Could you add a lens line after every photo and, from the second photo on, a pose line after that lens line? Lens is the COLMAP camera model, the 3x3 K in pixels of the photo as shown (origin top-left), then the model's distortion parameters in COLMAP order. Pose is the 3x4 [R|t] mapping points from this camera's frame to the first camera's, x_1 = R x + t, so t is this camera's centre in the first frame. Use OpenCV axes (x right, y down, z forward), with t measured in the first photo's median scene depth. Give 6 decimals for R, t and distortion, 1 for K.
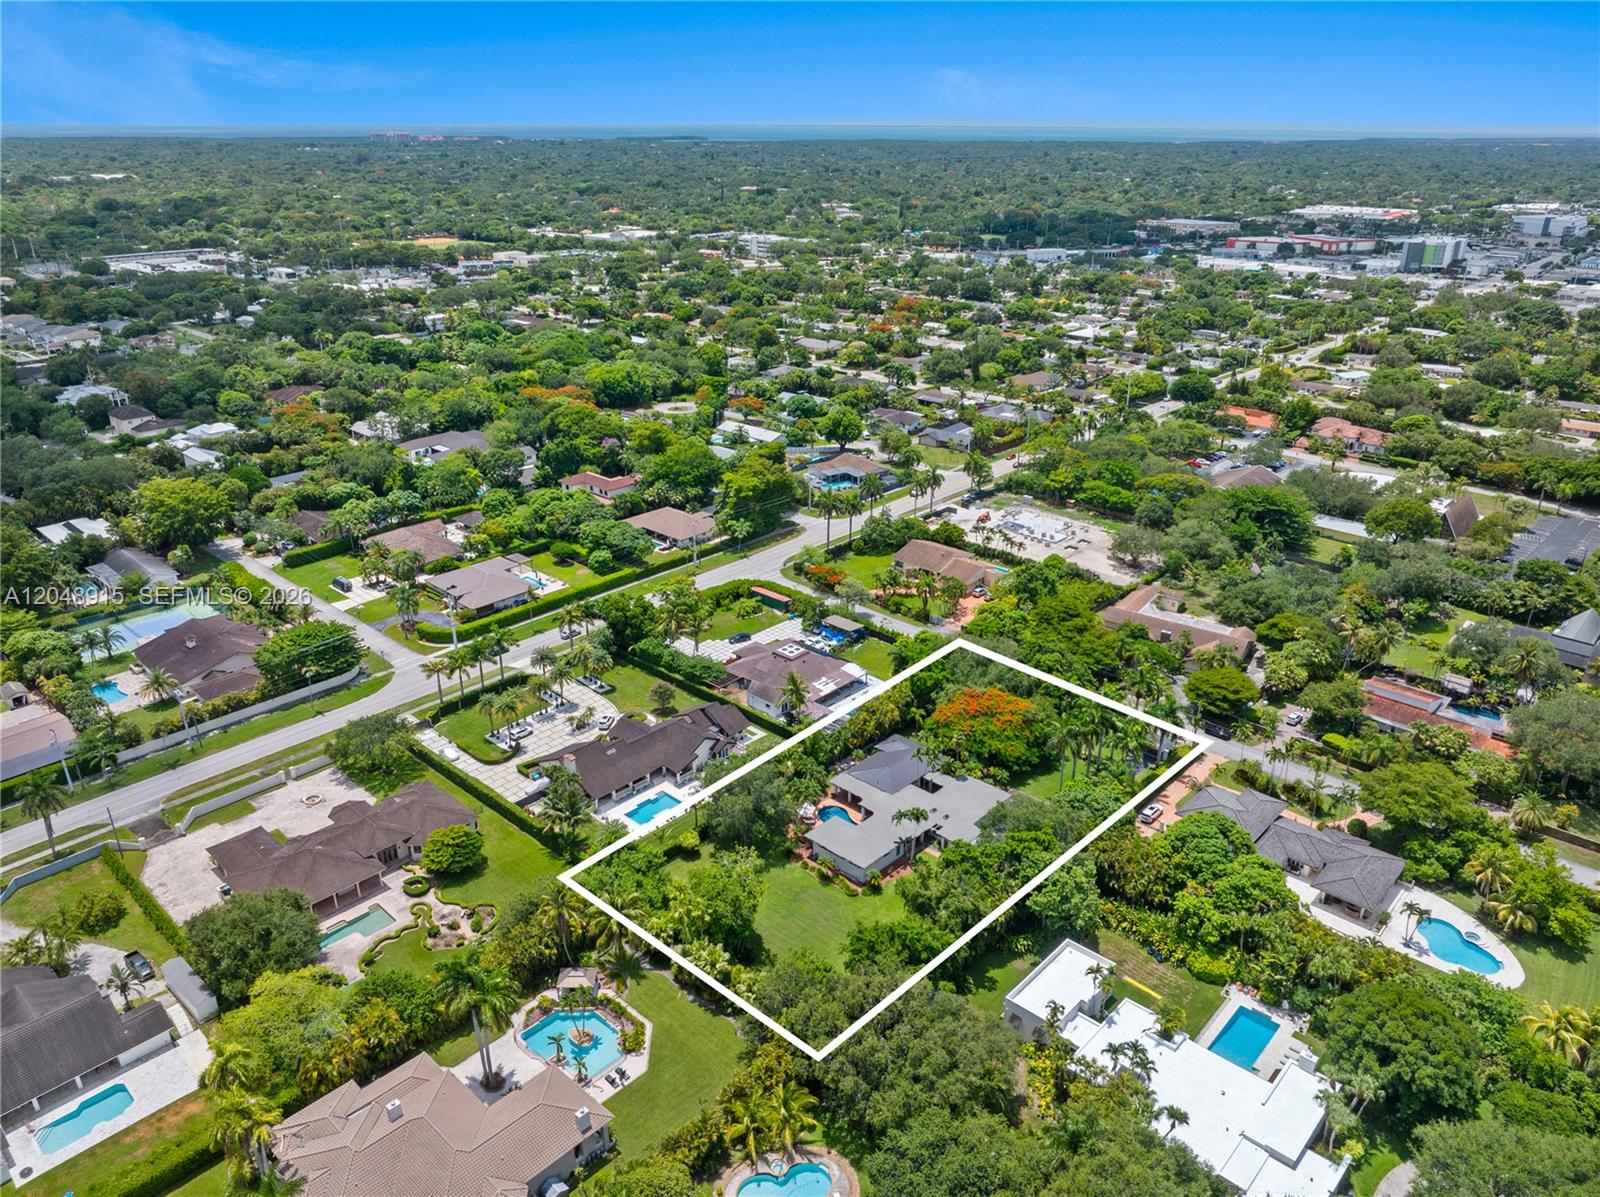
lens RADIAL K [[1119.7, 0, 800.0], [0, 1119.7, 598.5], [0, 0, 1]] dist [-0.013068, -0.007923]
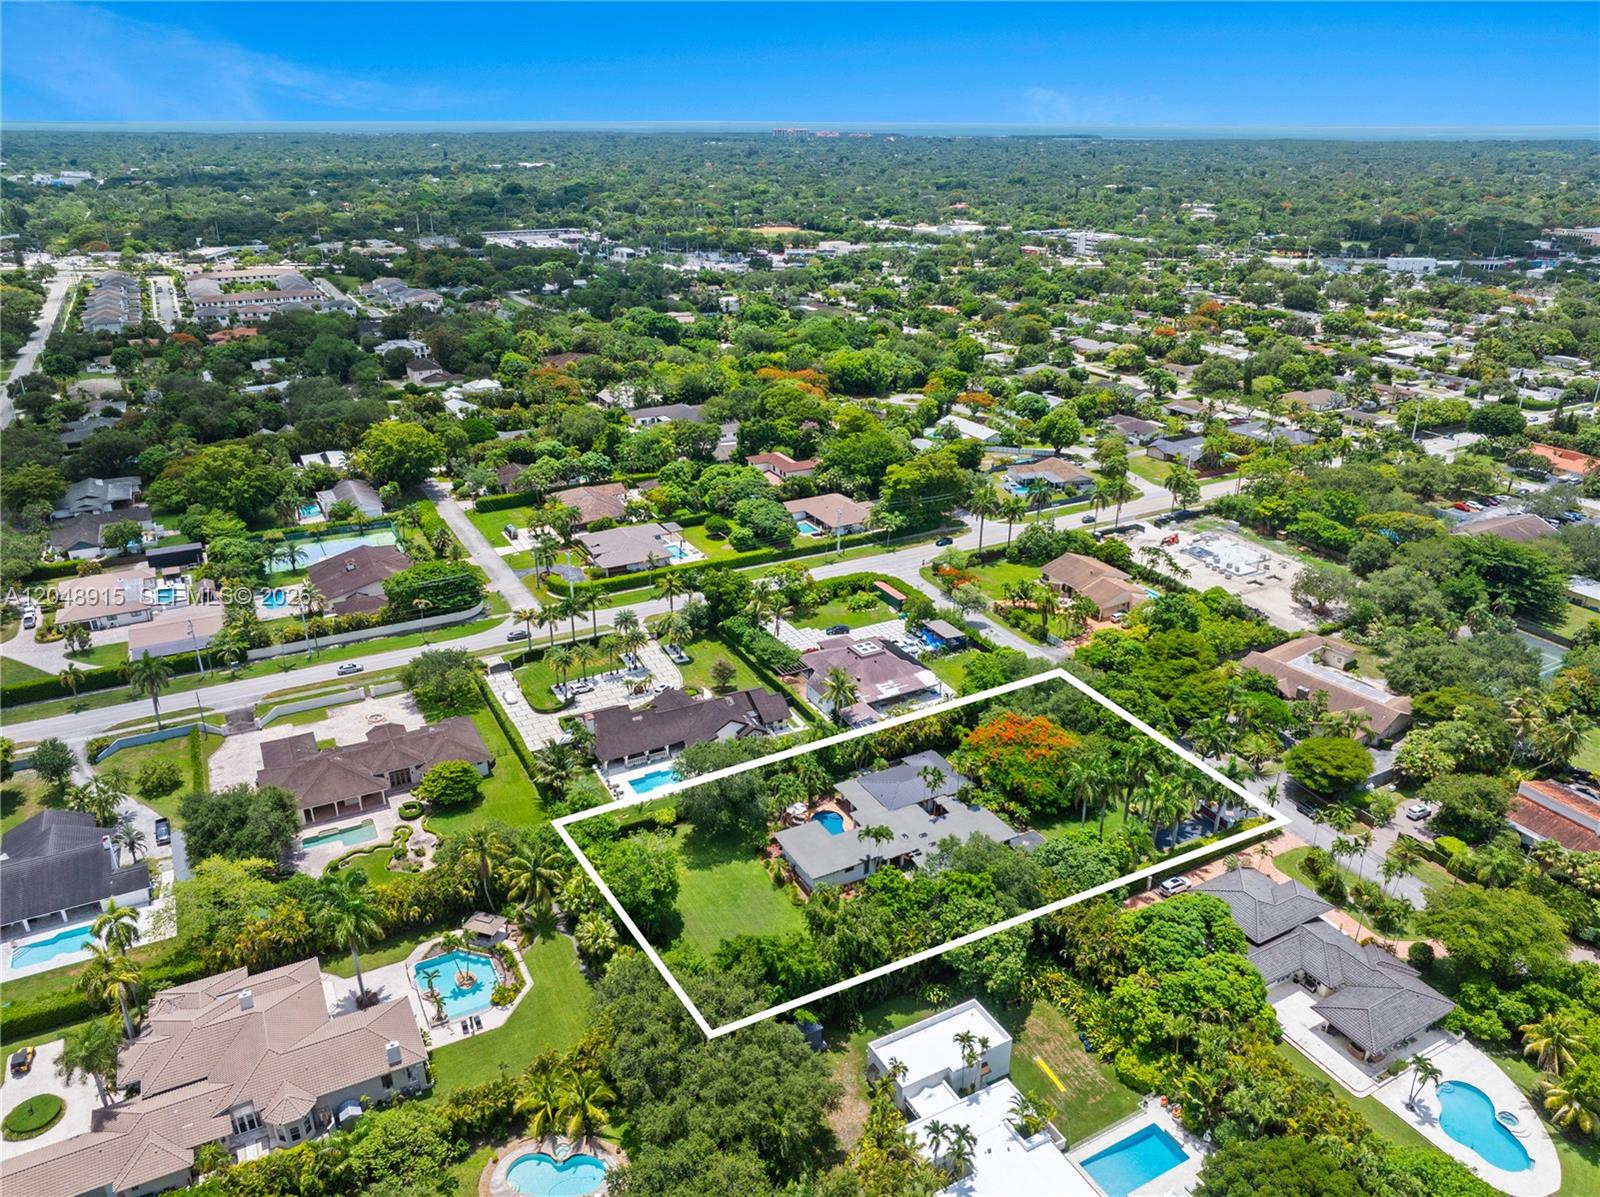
lens RADIAL K [[1119.7, 0, 800.0], [0, 1119.7, 598.5], [0, 0, 1]] dist [-0.013068, -0.007923]
pose [[0.945180, 0.126447, -0.301076, 0.192430], [-0.126237, 0.991794, 0.020236, -0.006634], [0.301164, 0.018881, 0.953385, 0.060337]]
